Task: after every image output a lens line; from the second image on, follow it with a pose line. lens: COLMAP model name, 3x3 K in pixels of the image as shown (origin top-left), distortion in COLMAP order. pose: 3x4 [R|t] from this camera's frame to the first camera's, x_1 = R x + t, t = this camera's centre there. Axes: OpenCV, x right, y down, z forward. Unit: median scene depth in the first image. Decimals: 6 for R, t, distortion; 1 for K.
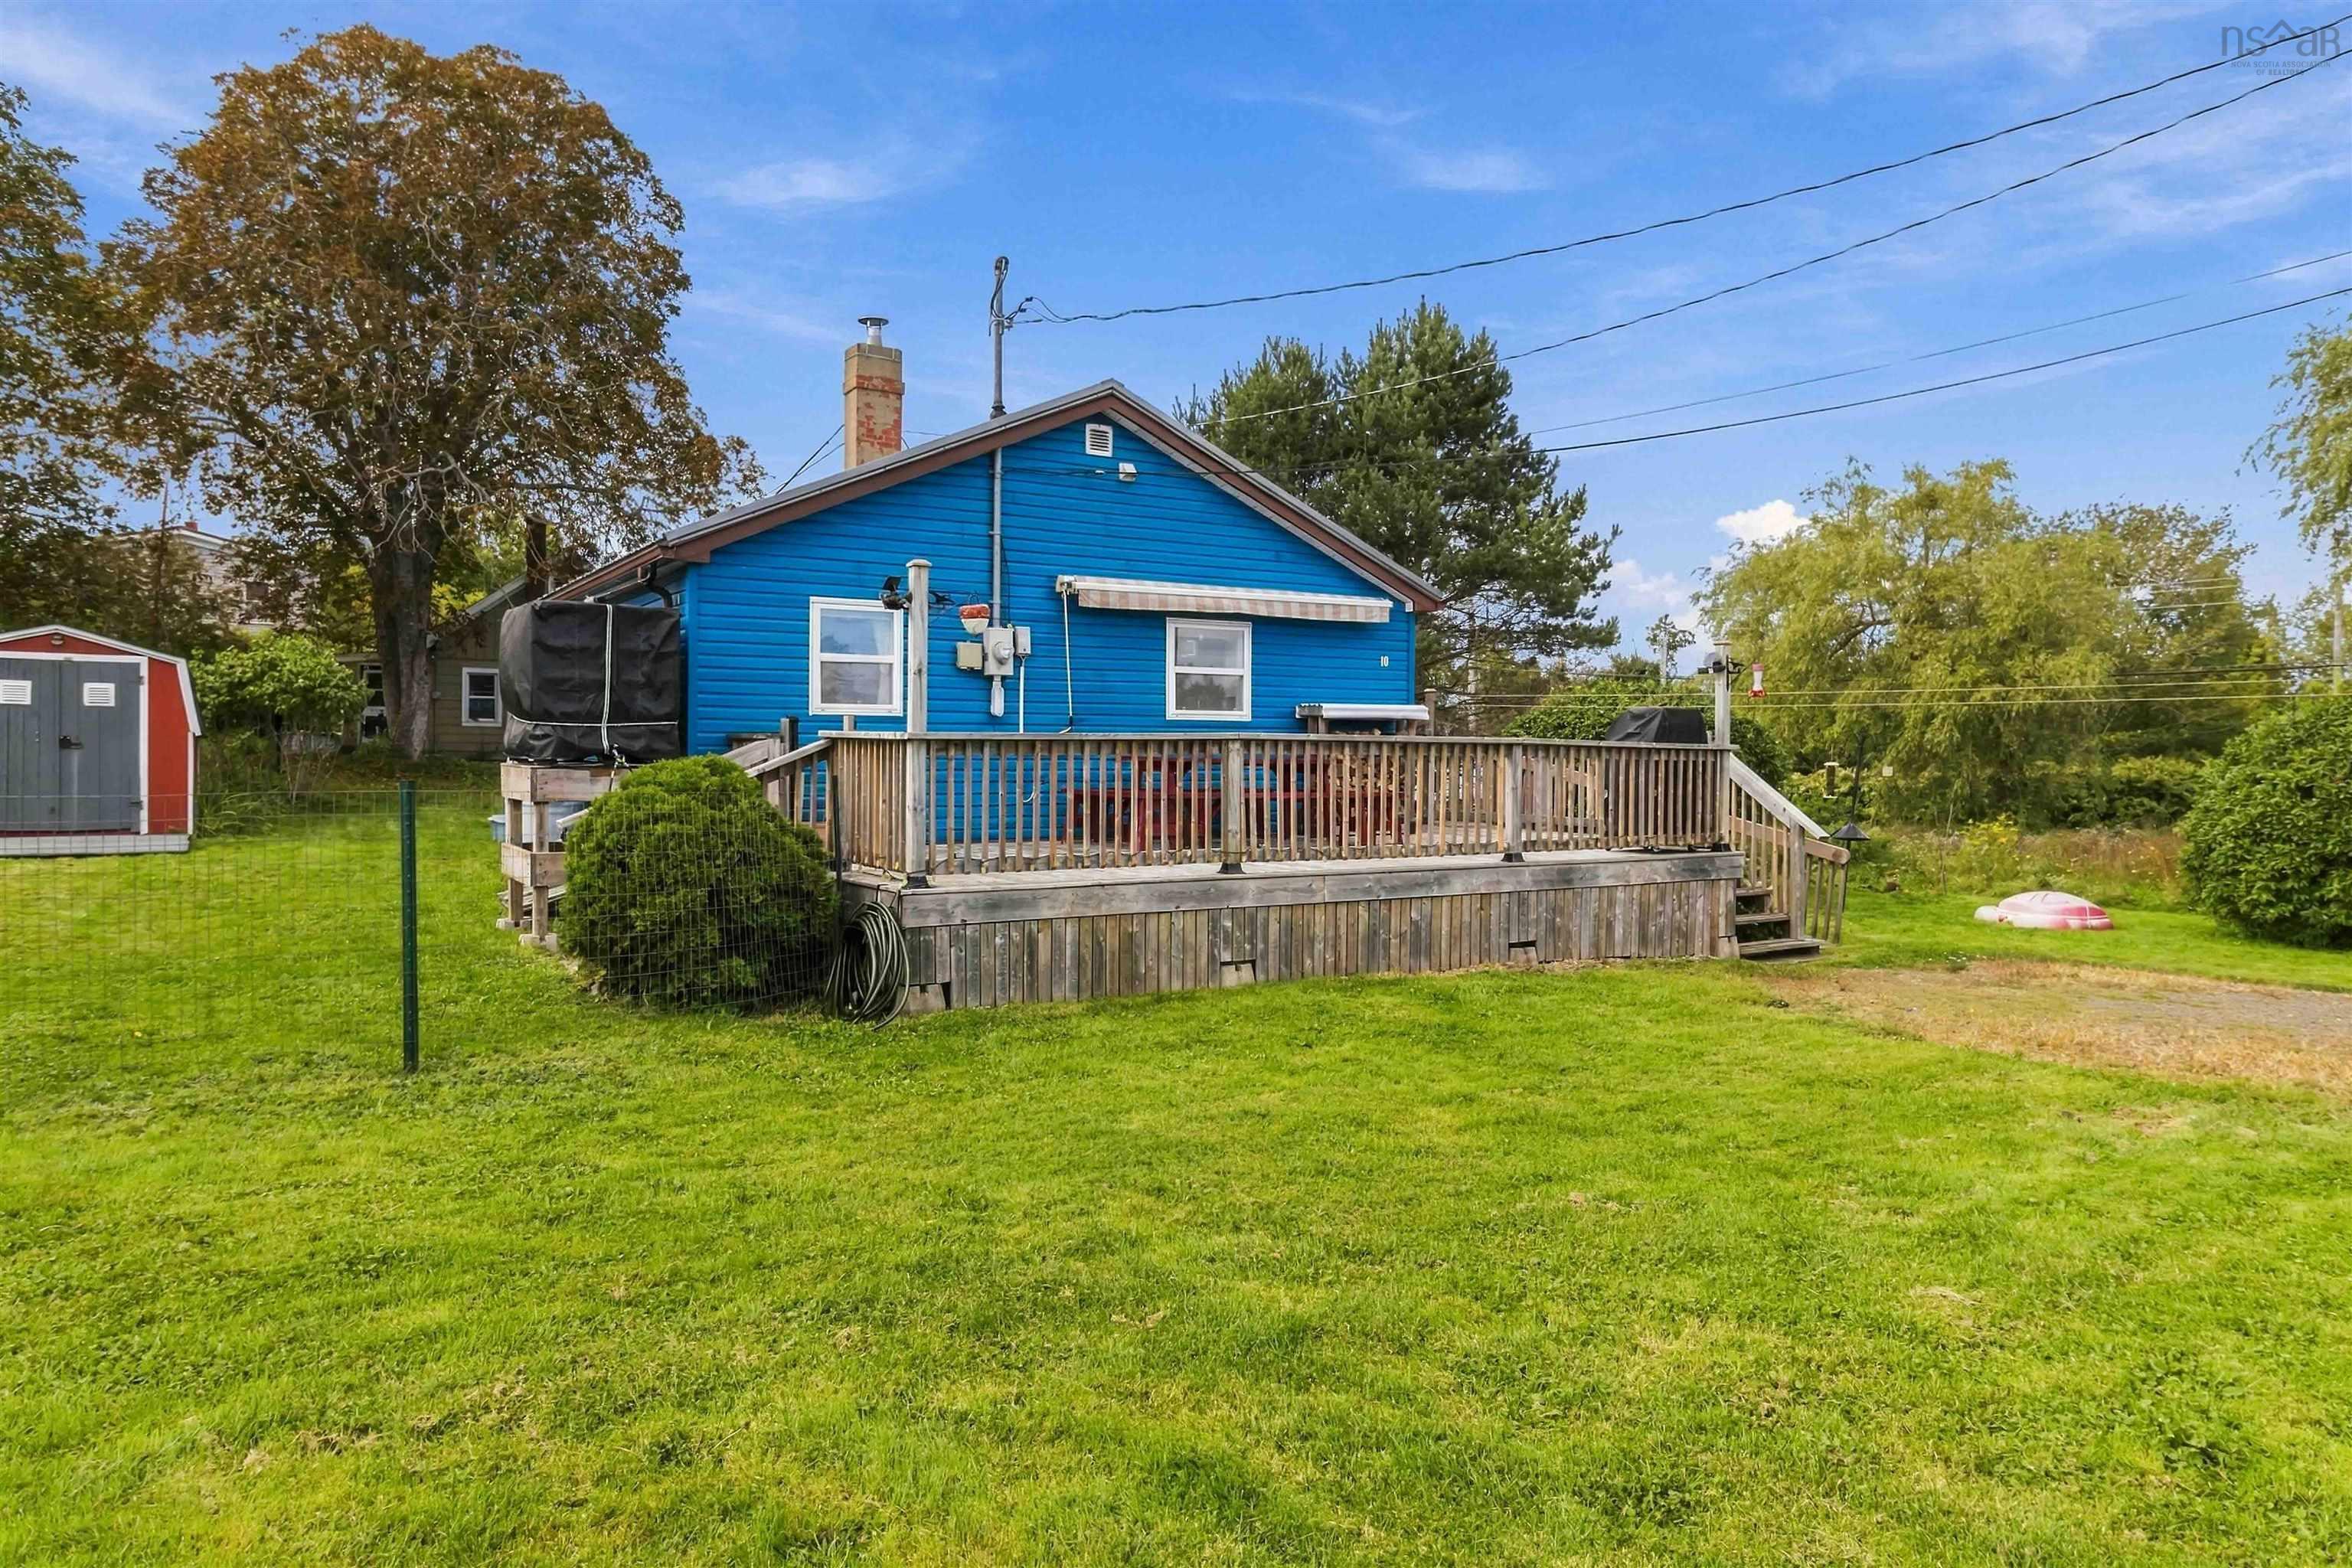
lens RADIAL K [[1511.9, 0, 1179.7], [0, 1511.9, 784.4], [0, 0, 1]] dist [0.004789, 0.000478]
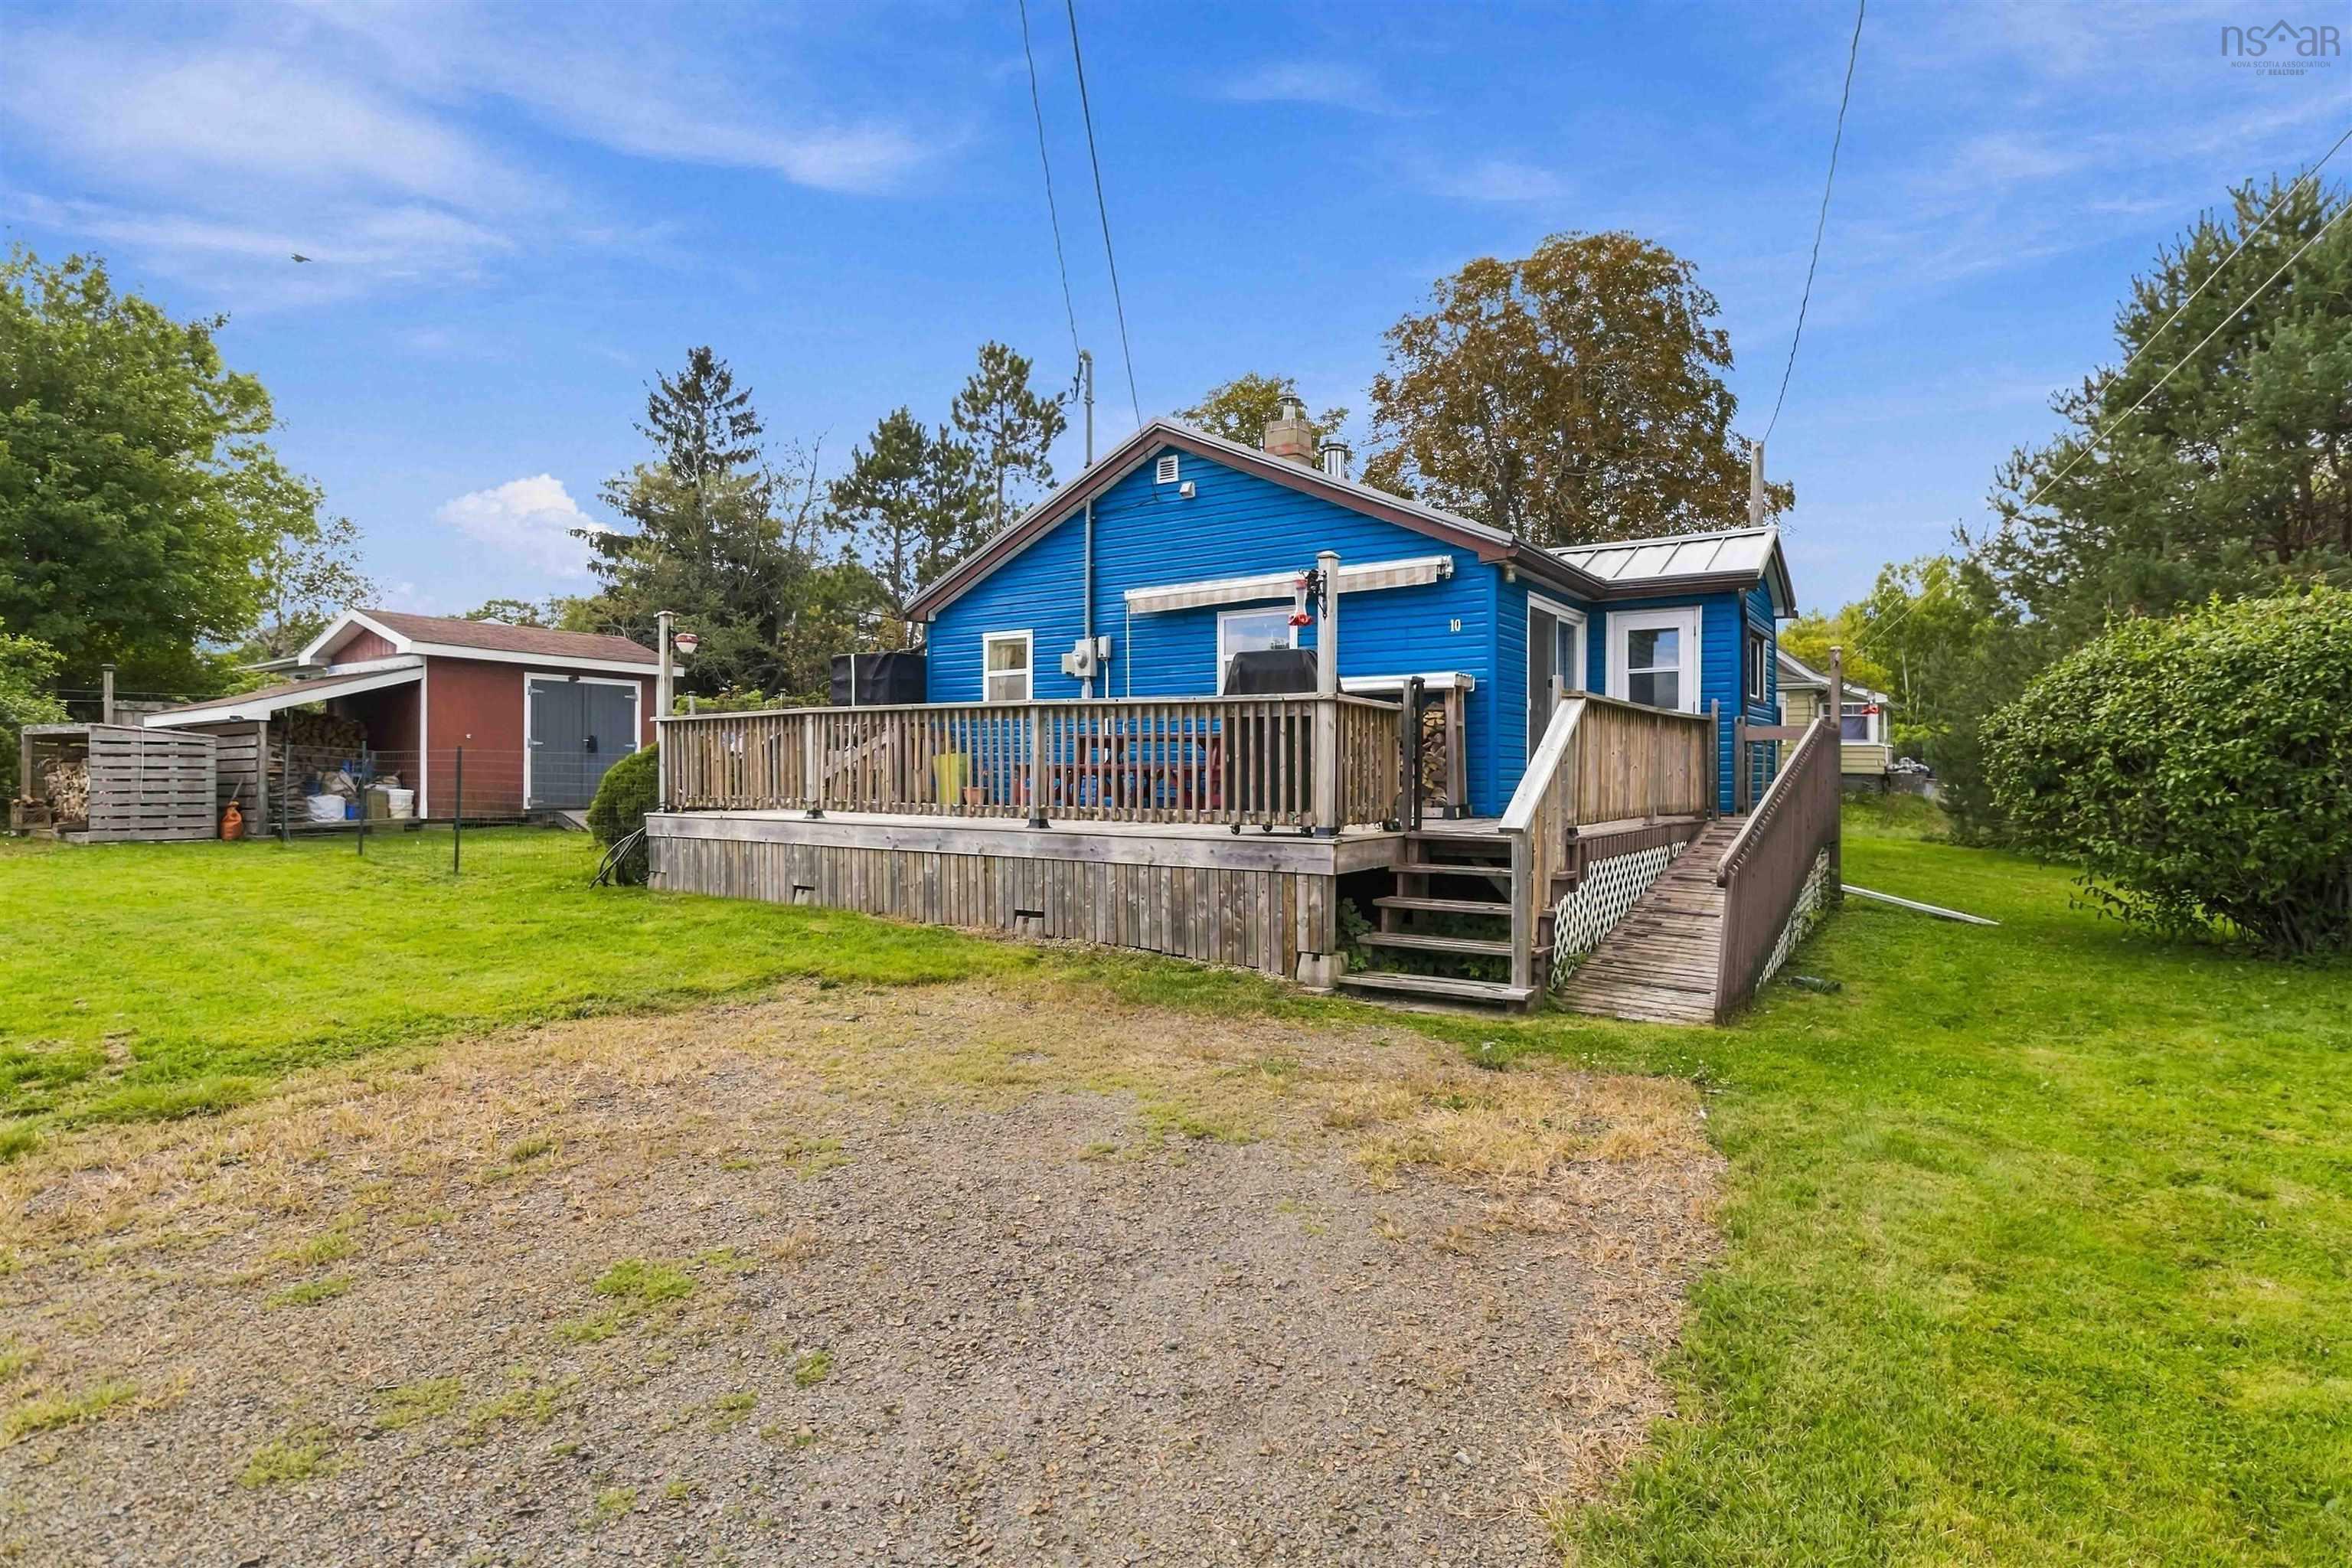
lens RADIAL K [[1146.0, 0, 1195.8], [0, 1146.0, 779.3], [0, 0, 1]] dist [0.003422, -0.001492]
pose [[0.430266, 0.000976, -0.902702, 0.775699], [-0.021562, 0.999725, -0.009196, 0.021210], [0.902445, 0.023421, 0.430169, 0.655323]]
